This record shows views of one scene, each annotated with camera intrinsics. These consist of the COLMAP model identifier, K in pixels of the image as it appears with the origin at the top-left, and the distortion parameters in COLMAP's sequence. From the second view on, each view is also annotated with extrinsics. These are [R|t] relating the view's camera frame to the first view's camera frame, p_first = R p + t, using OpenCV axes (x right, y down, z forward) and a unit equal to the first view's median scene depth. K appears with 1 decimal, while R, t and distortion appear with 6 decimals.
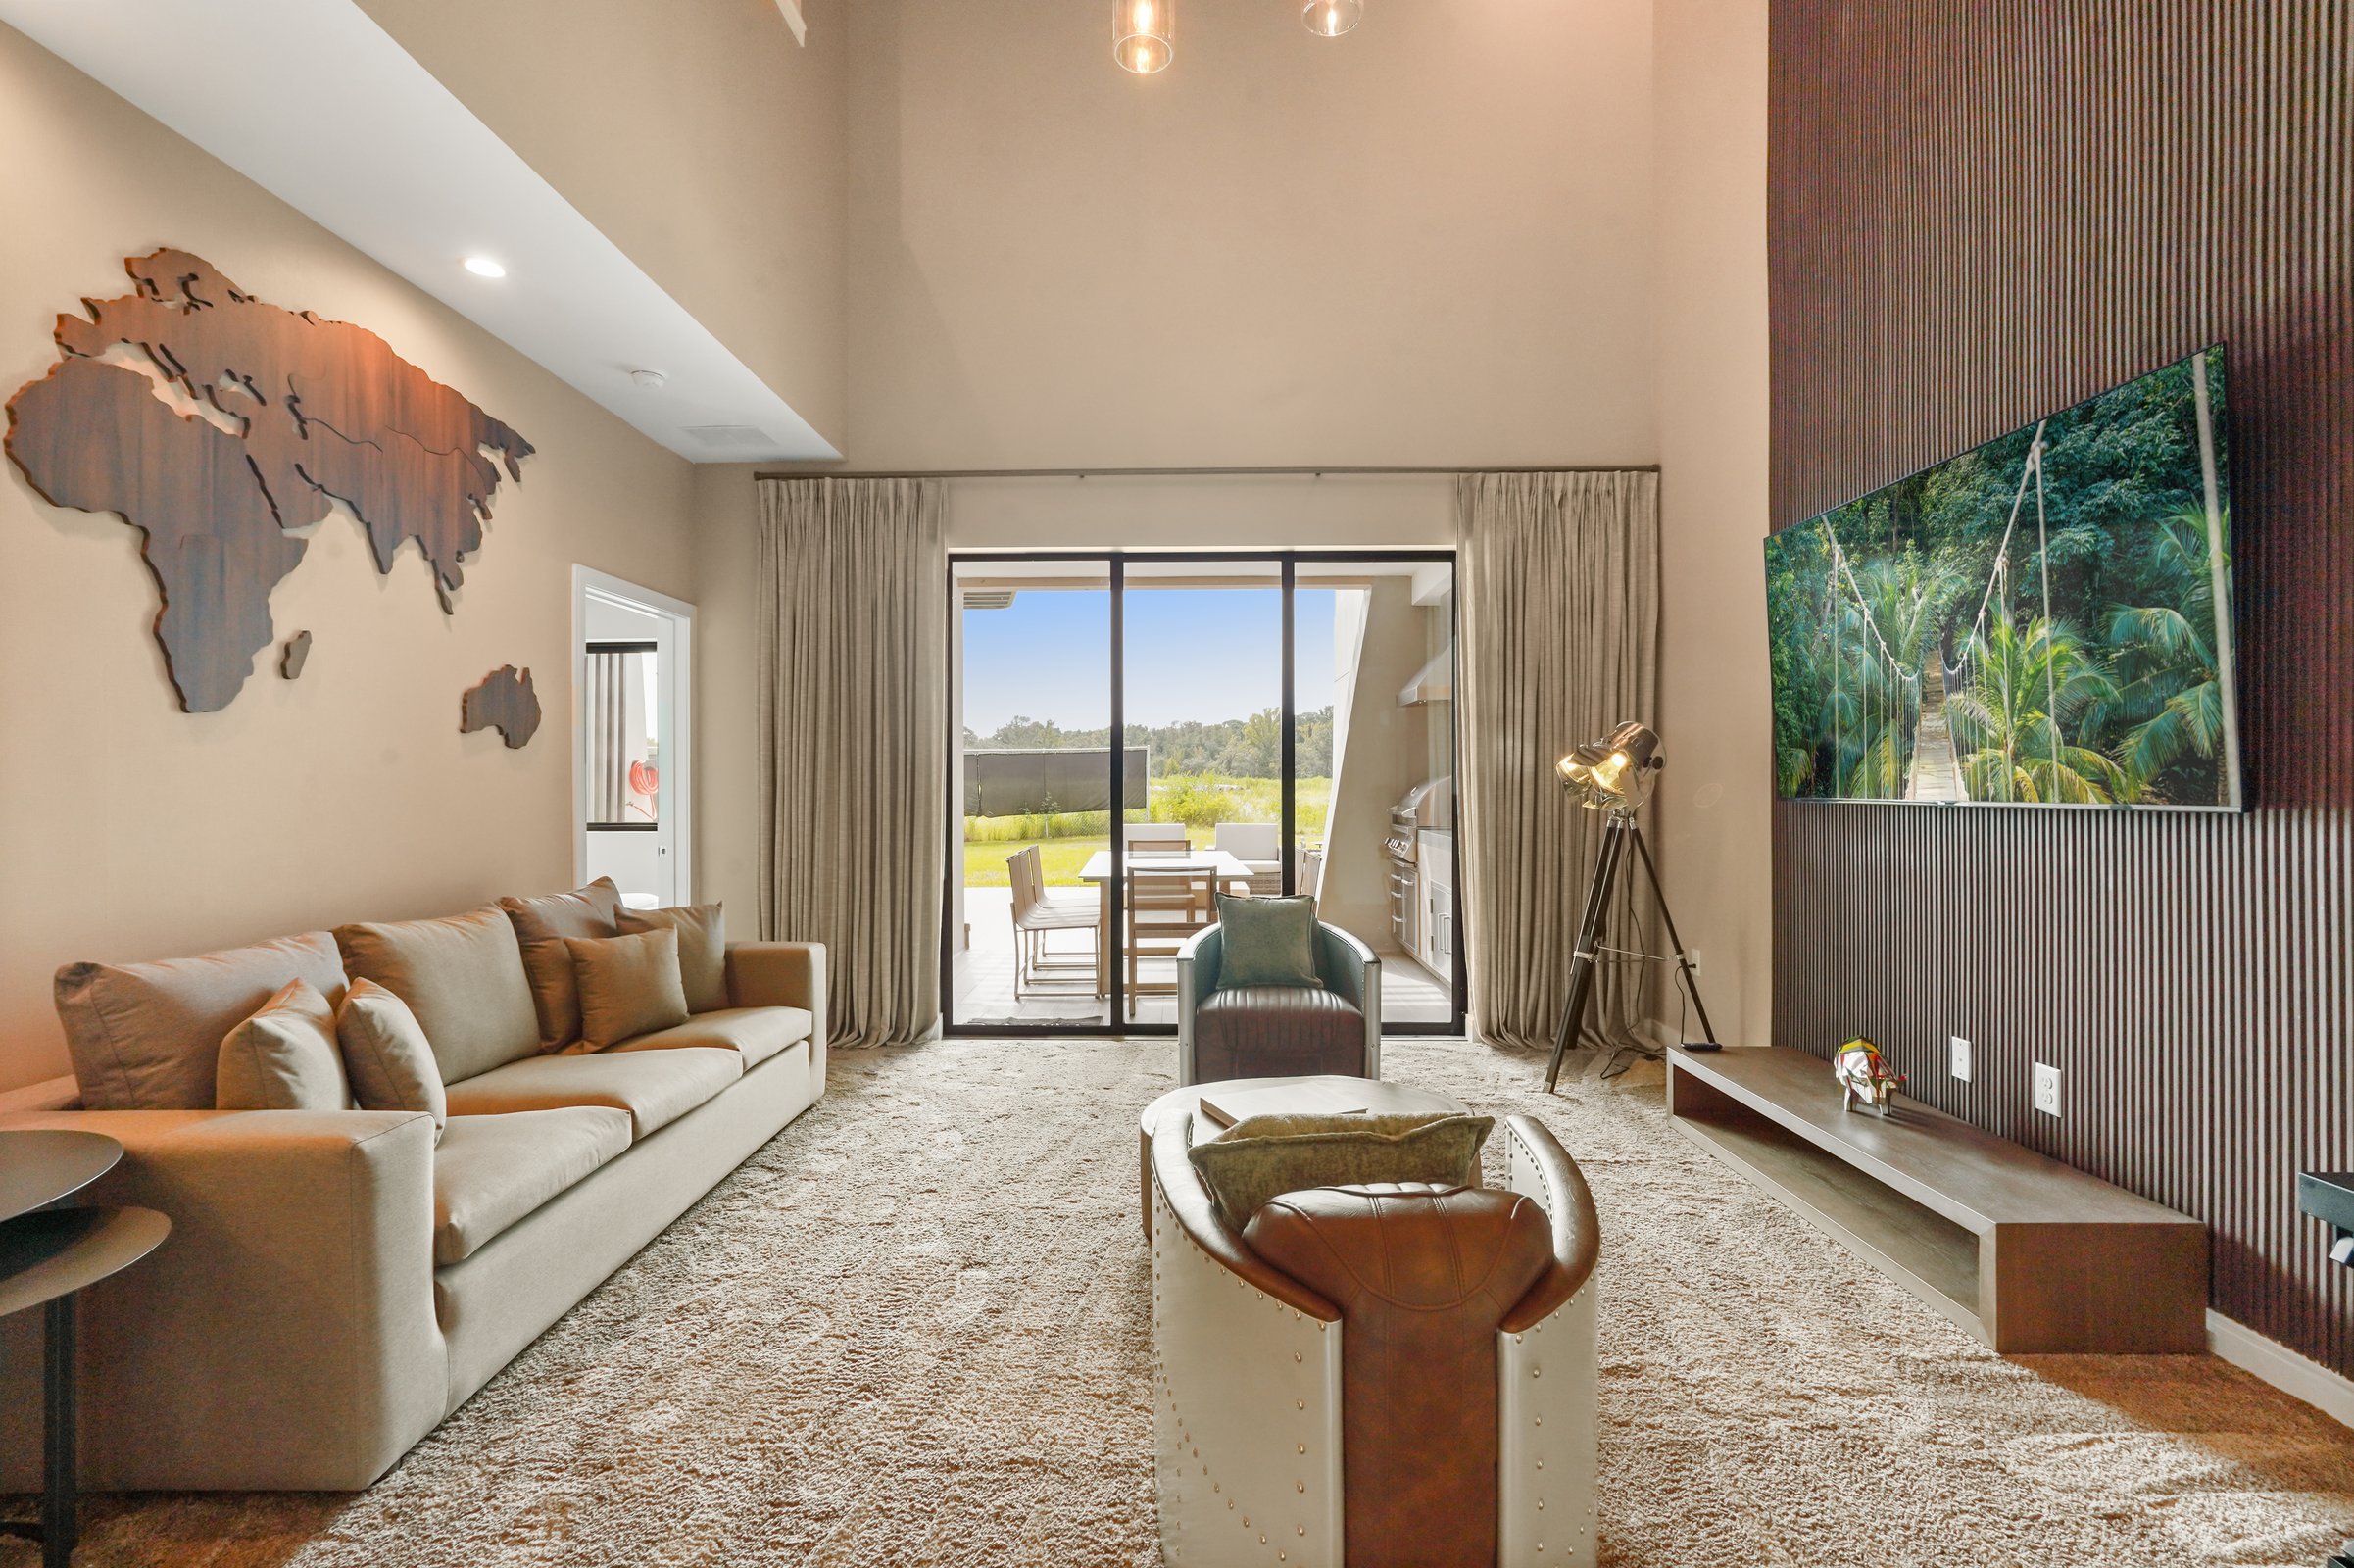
lens RADIAL K [[1050.0, 0, 1183.1], [0, 1050.0, 775.5], [0, 0, 1]] dist [-0.004229, 0.002127]
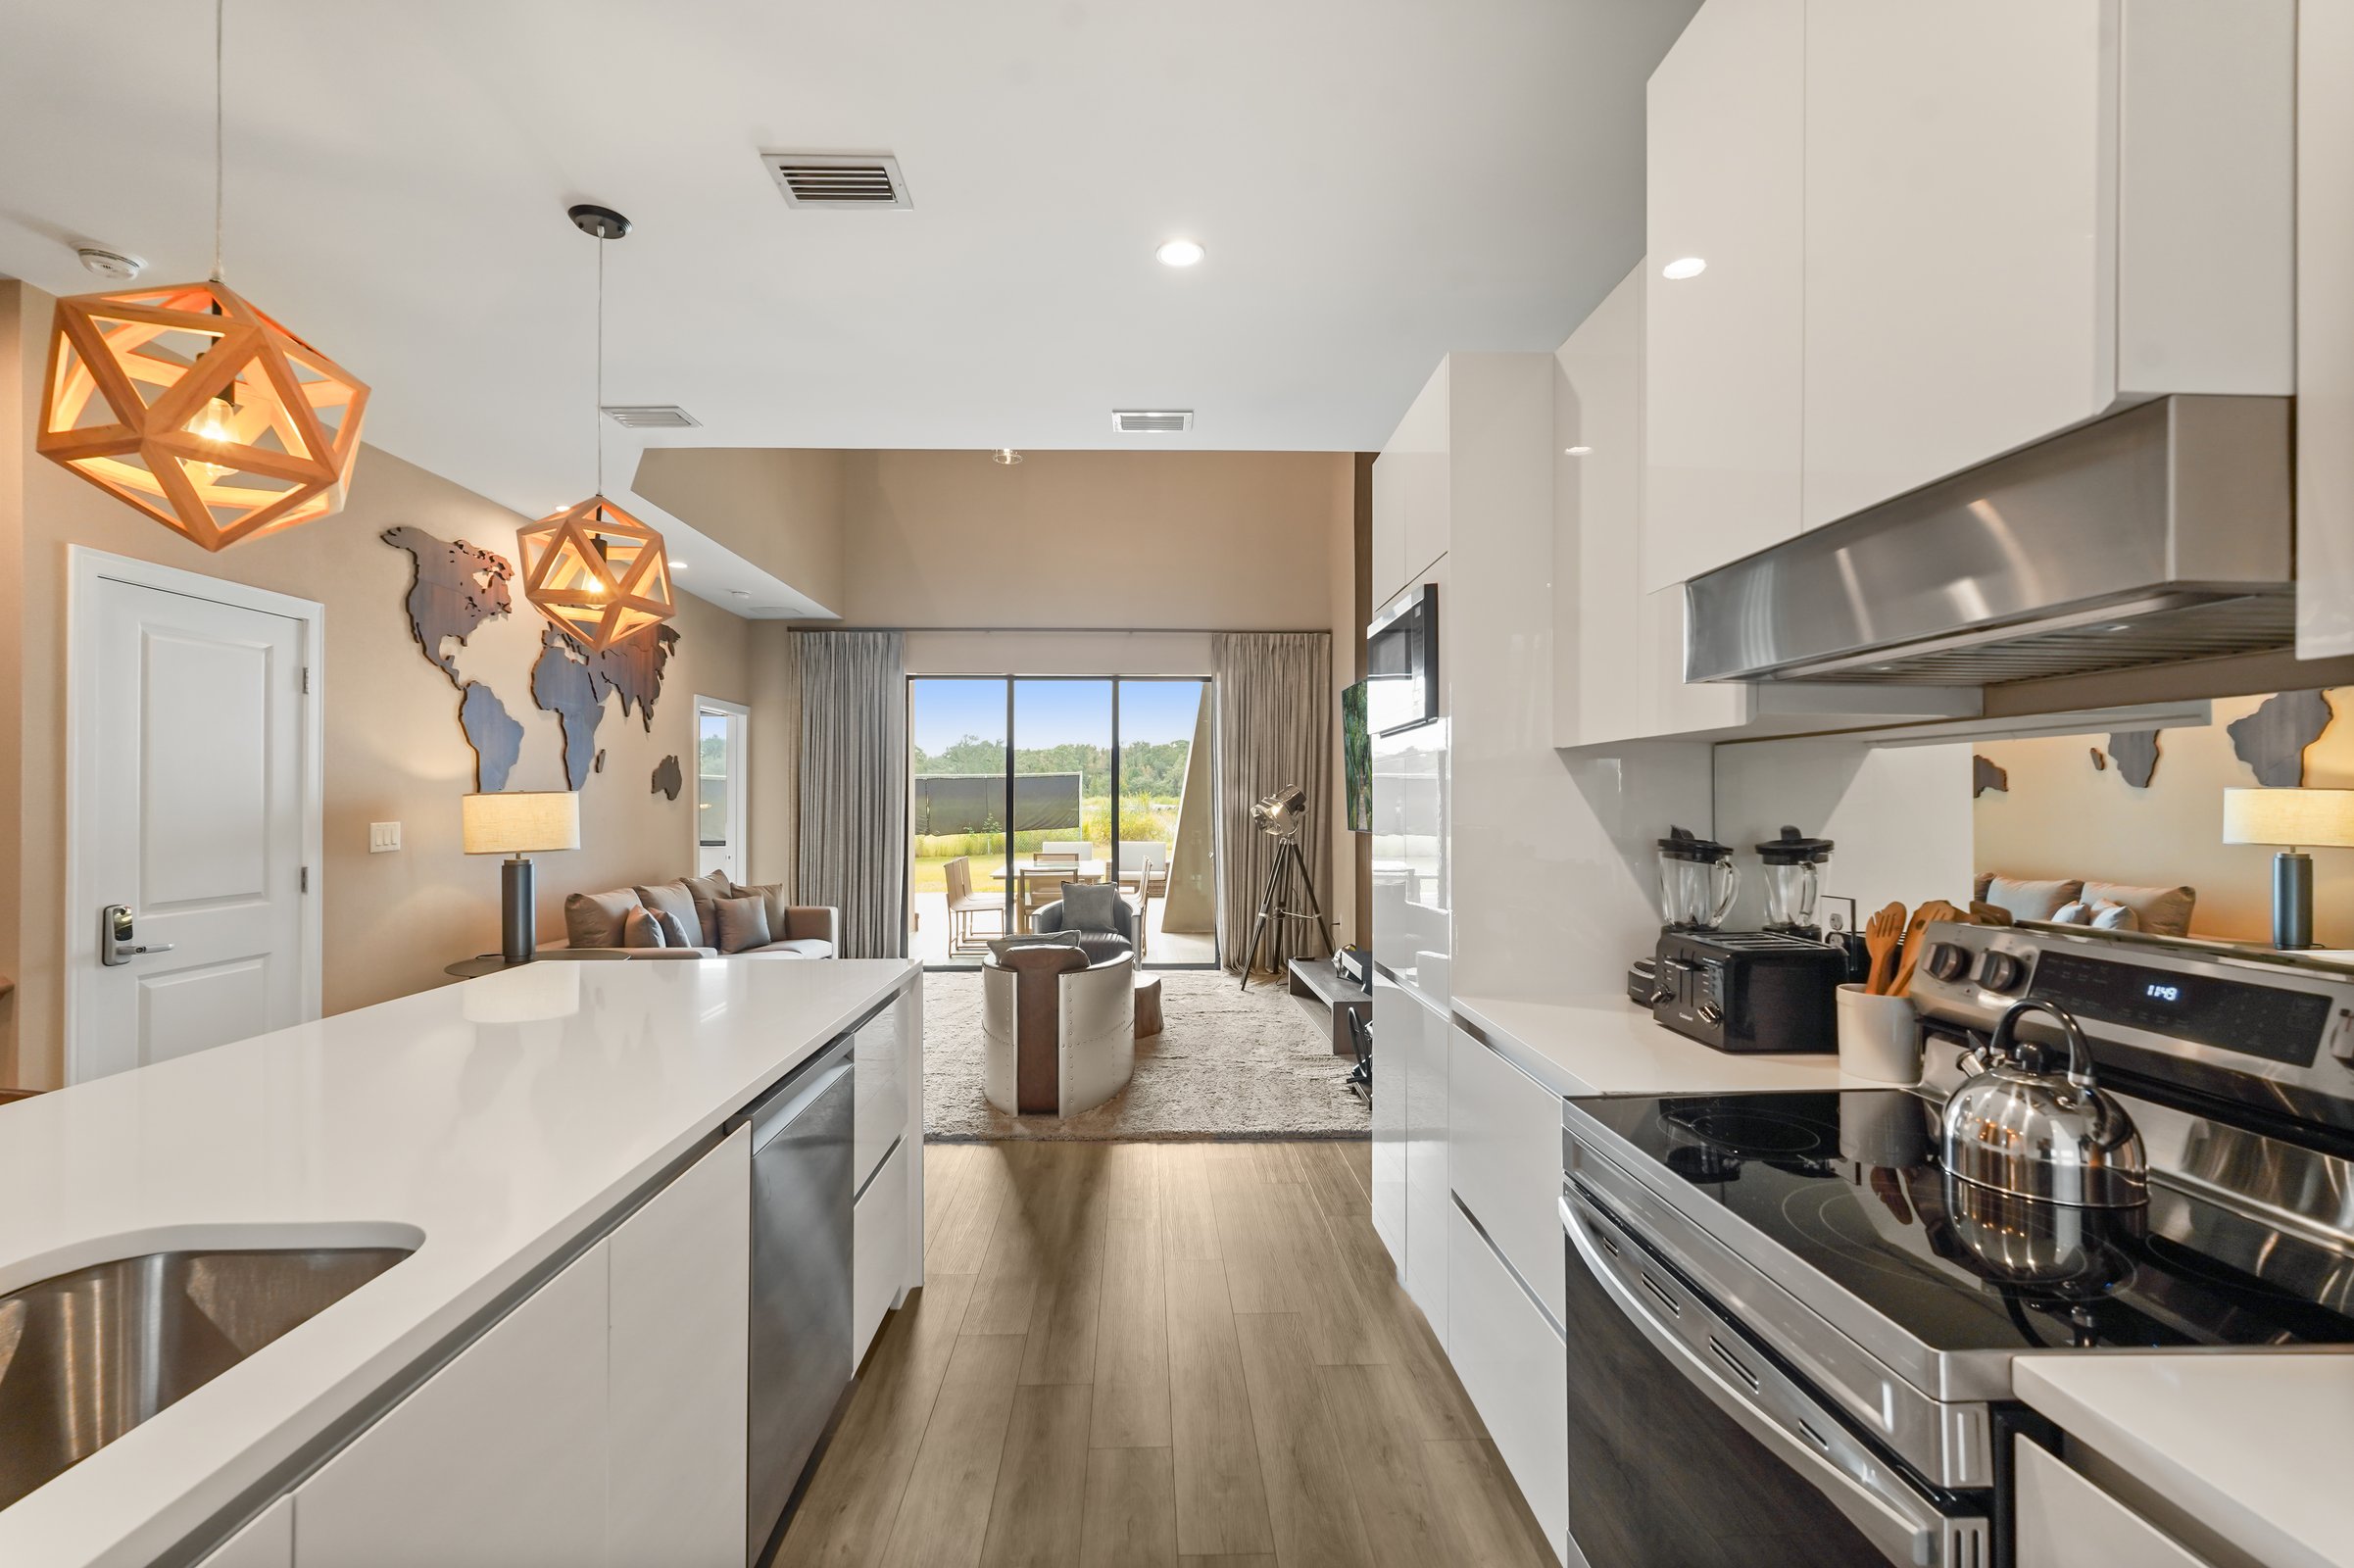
lens RADIAL K [[1050.0, 0, 1178.3], [0, 1050.0, 790.8], [0, 0, 1]] dist [-0.004229, 0.002127]
pose [[0.999130, 0.003890, 0.041524, 0.139153], [-0.003782, 0.999989, -0.002681, -0.031024], [-0.041534, 0.002522, 0.999134, -0.683801]]
